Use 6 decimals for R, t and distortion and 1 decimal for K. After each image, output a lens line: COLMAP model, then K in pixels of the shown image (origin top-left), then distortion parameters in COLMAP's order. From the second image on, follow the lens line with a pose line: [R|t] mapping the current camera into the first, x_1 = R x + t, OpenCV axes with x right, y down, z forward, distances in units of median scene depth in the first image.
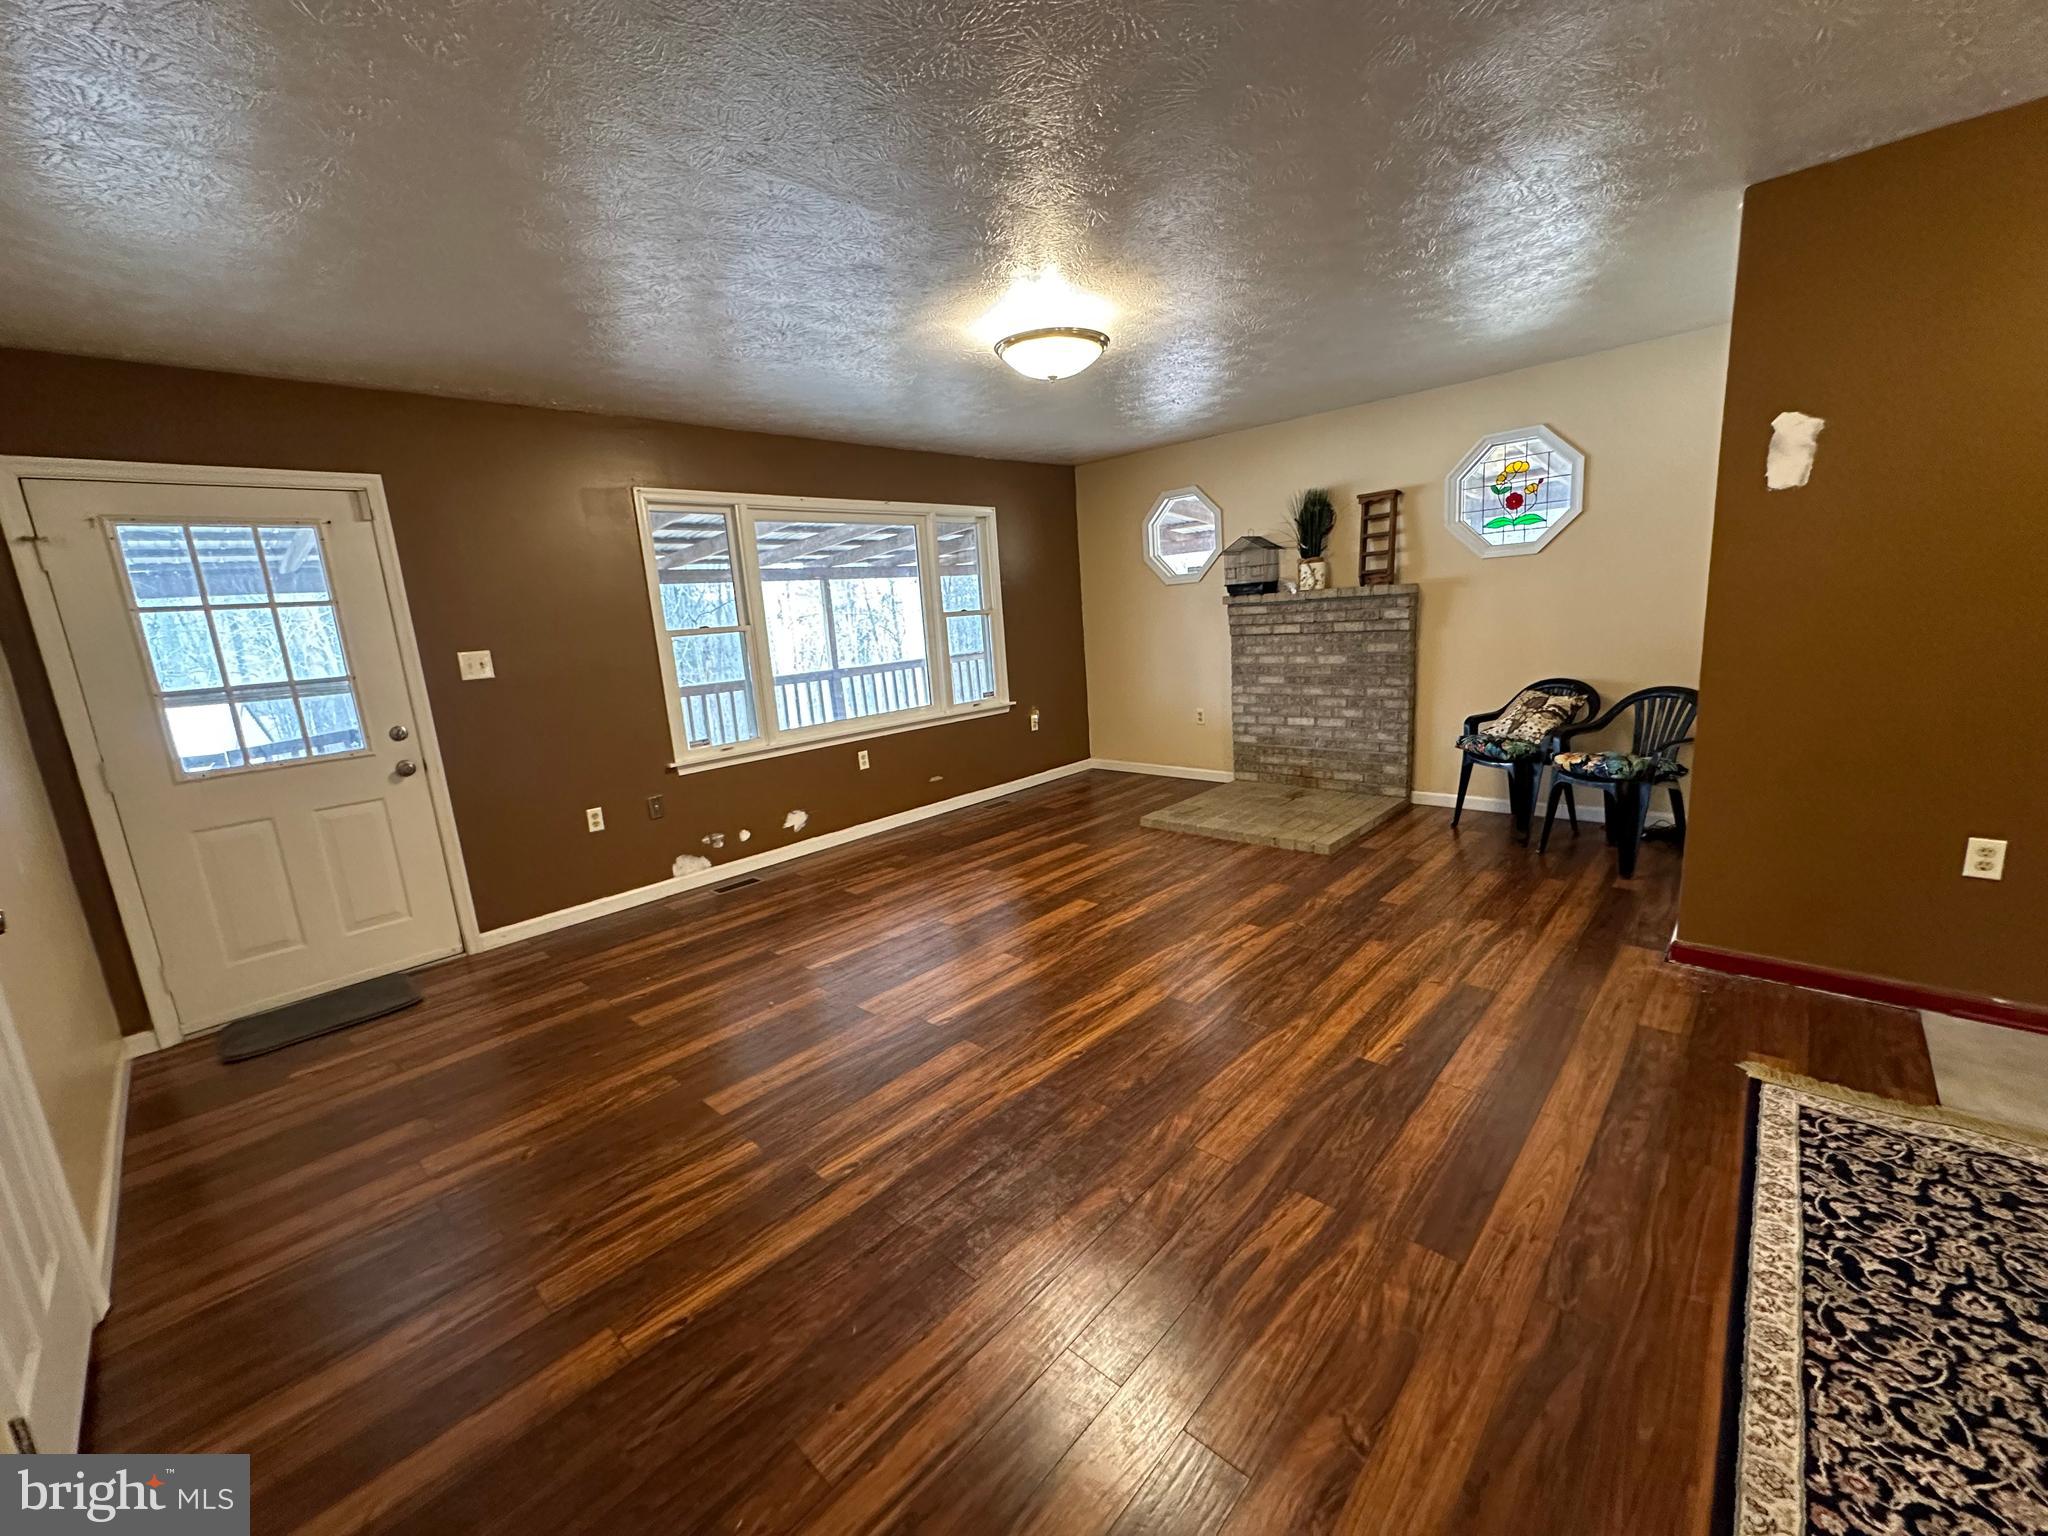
lens RADIAL K [[817.0, 0, 1028.6], [0, 817.0, 767.7], [0, 0, 1]] dist [-0.006292, 0.001941]
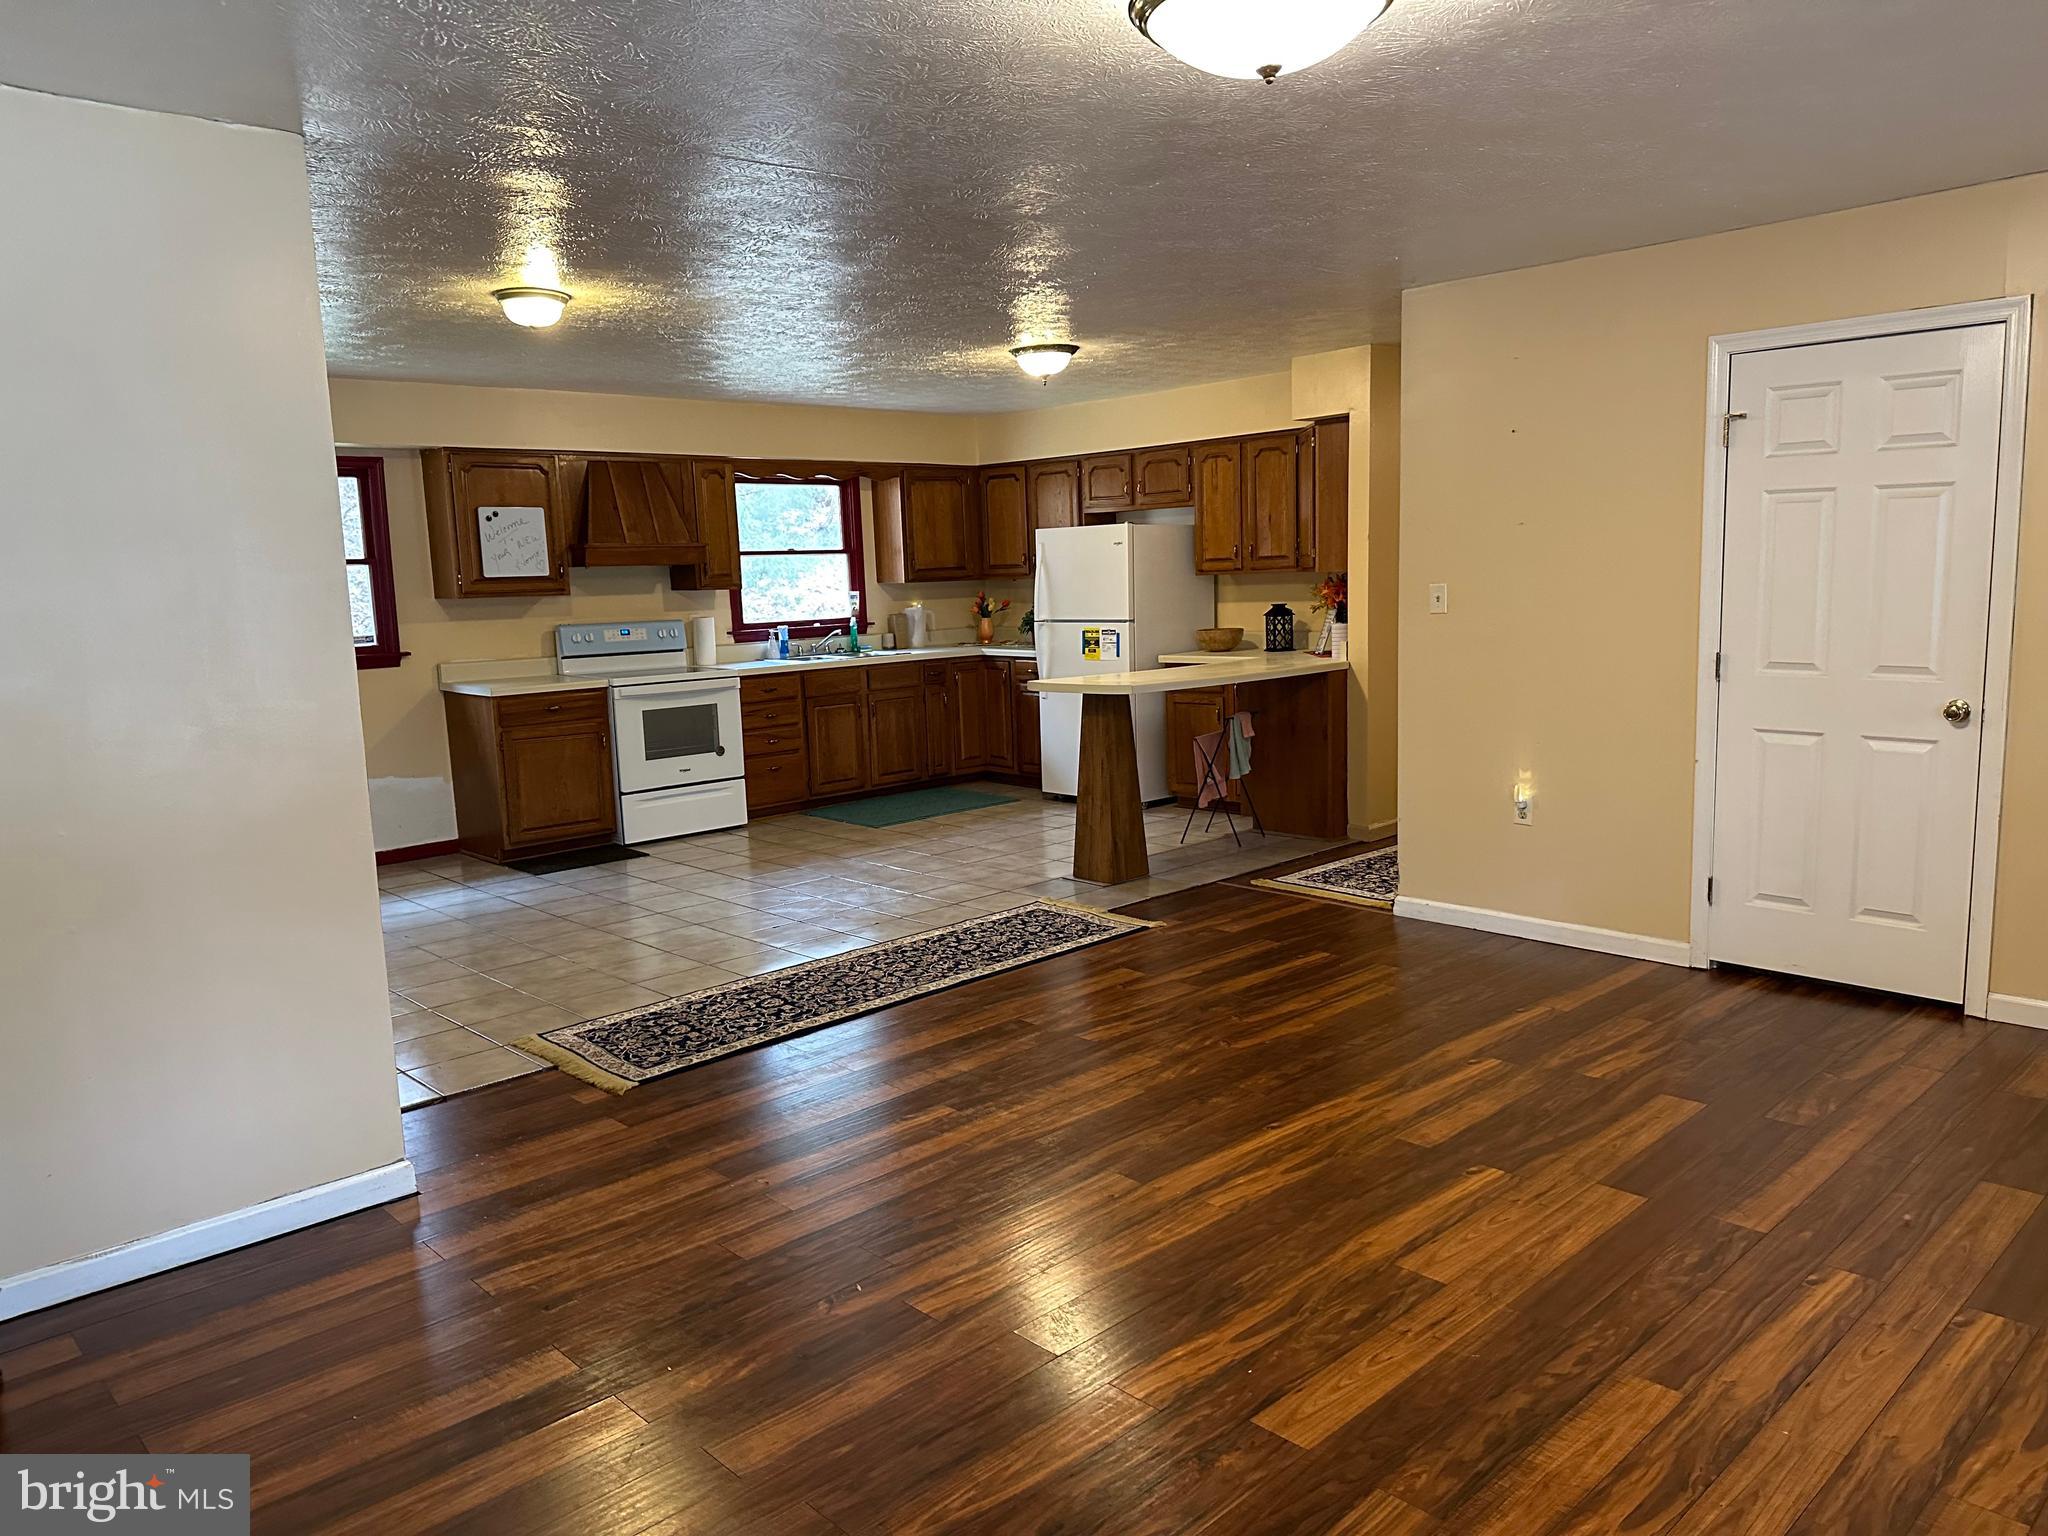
lens RADIAL K [[1433.6, 0, 1044.4], [0, 1433.6, 763.3], [0, 0, 1]] dist [0.067084, -0.086638]
pose [[-0.993113, 0.097278, 0.065290, 0.104595], [0.113183, 0.940548, 0.320250, -0.319156], [-0.030255, 0.325434, -0.945081, 1.486483]]
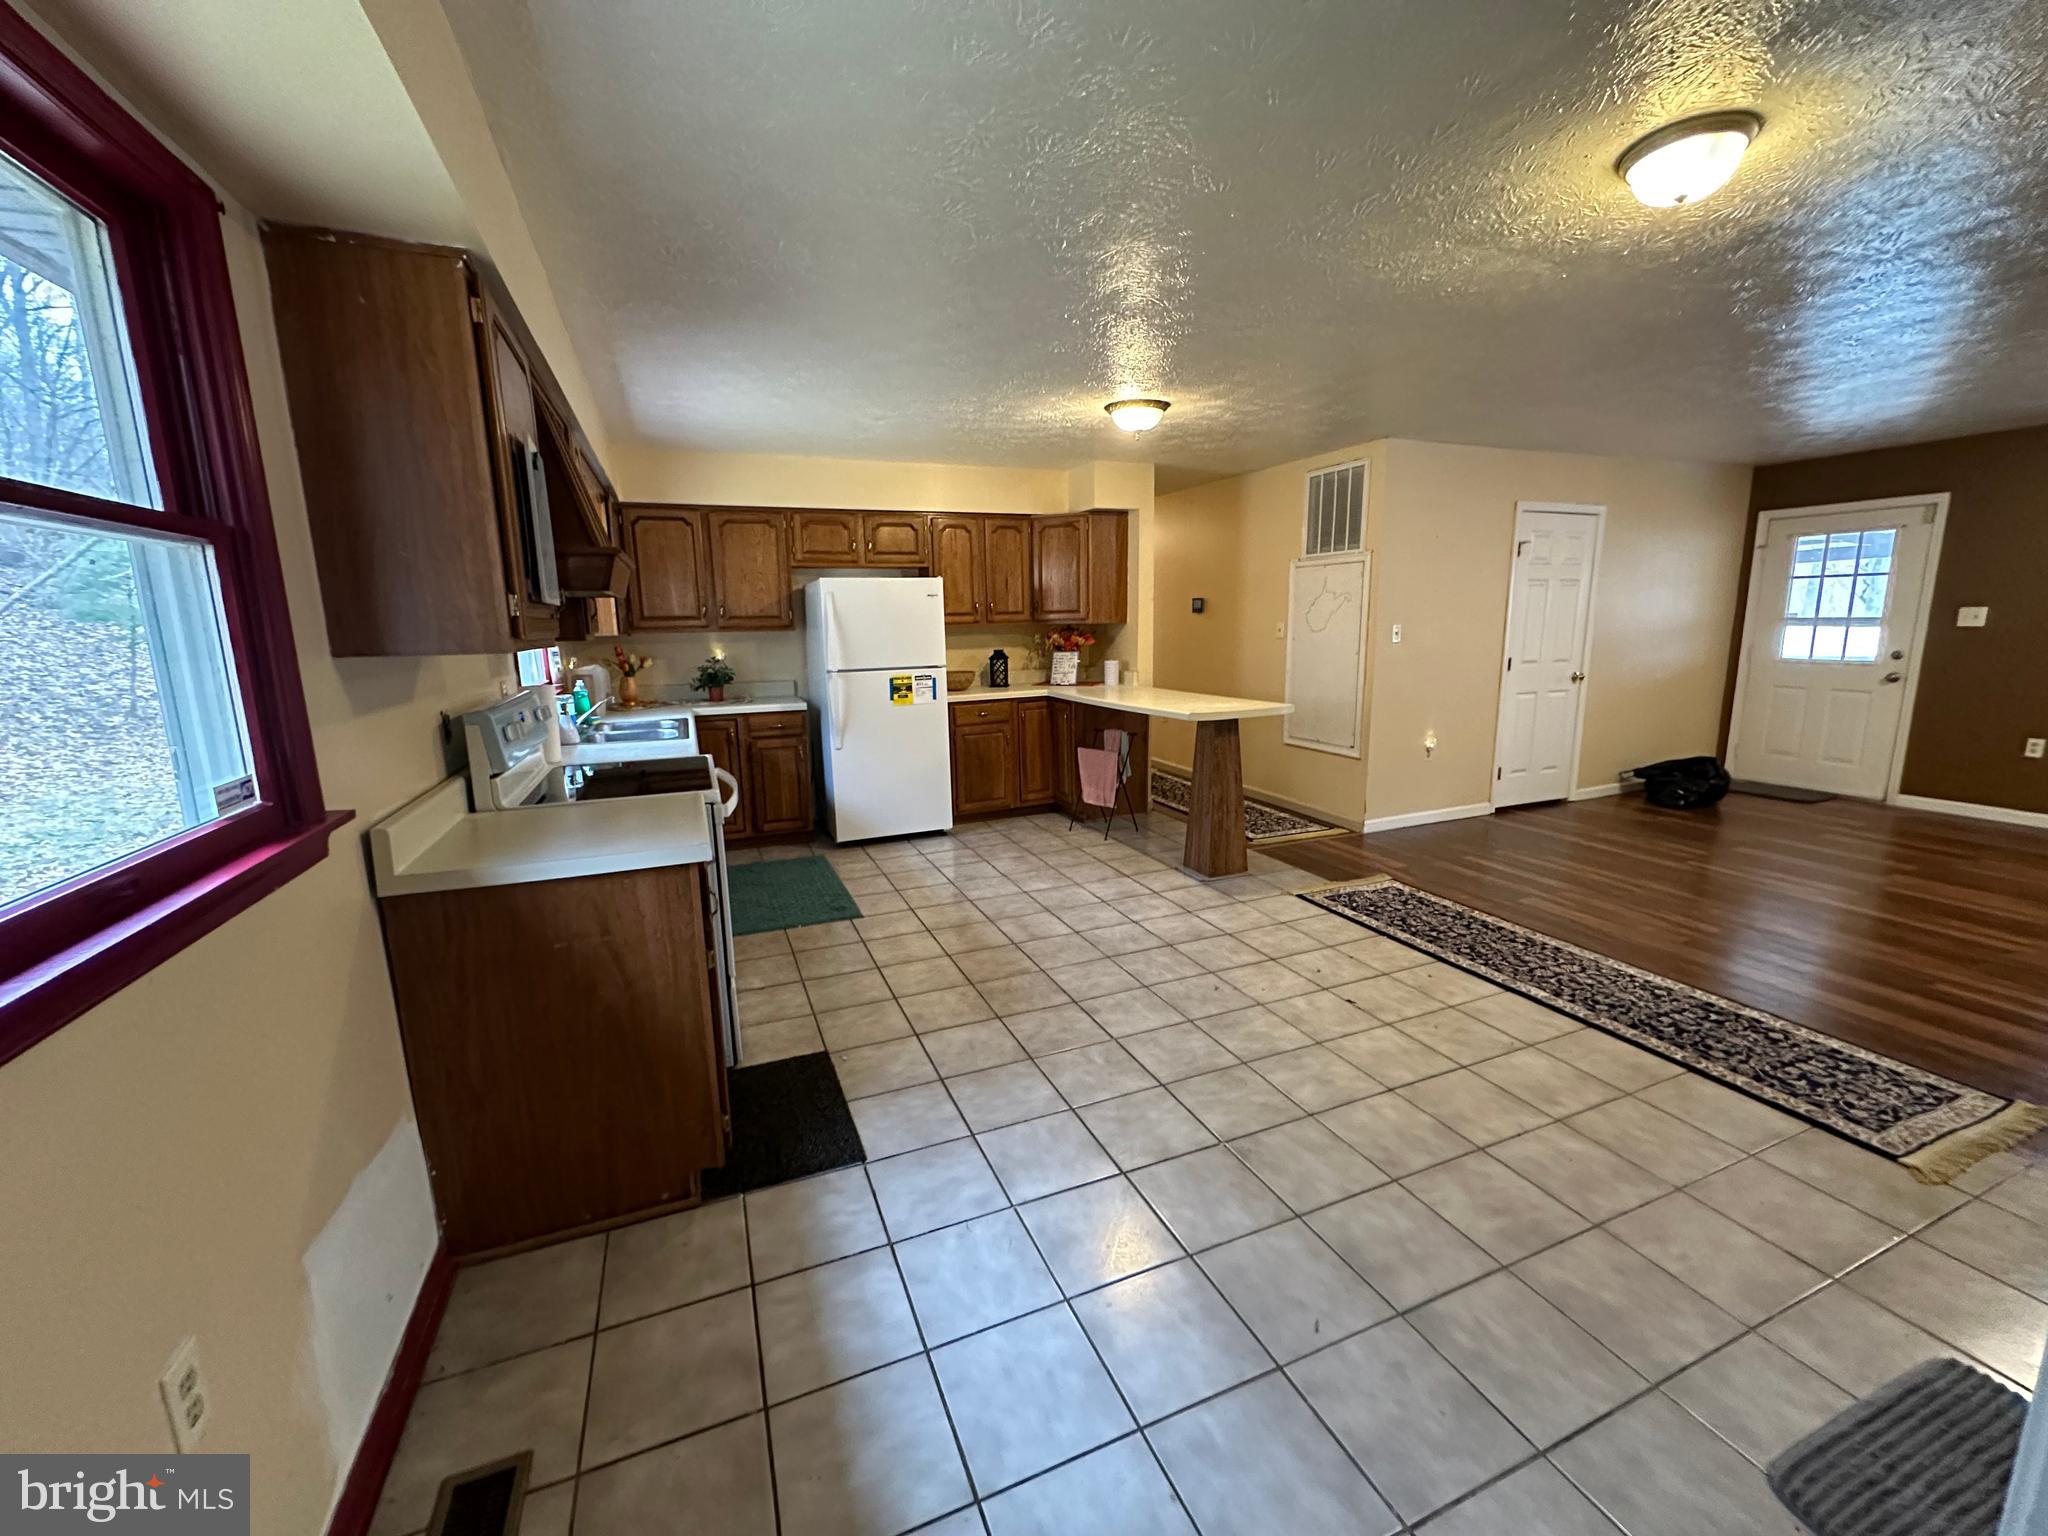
lens RADIAL K [[817.0, 0, 1031.8], [0, 817.0, 767.5], [0, 0, 1]] dist [-0.006292, 0.001941]
pose [[-0.404849, 0.244802, -0.881005, 1.256062], [-0.127646, 0.938931, 0.319555, -0.115563], [0.905430, 0.241828, -0.348877, 0.053753]]
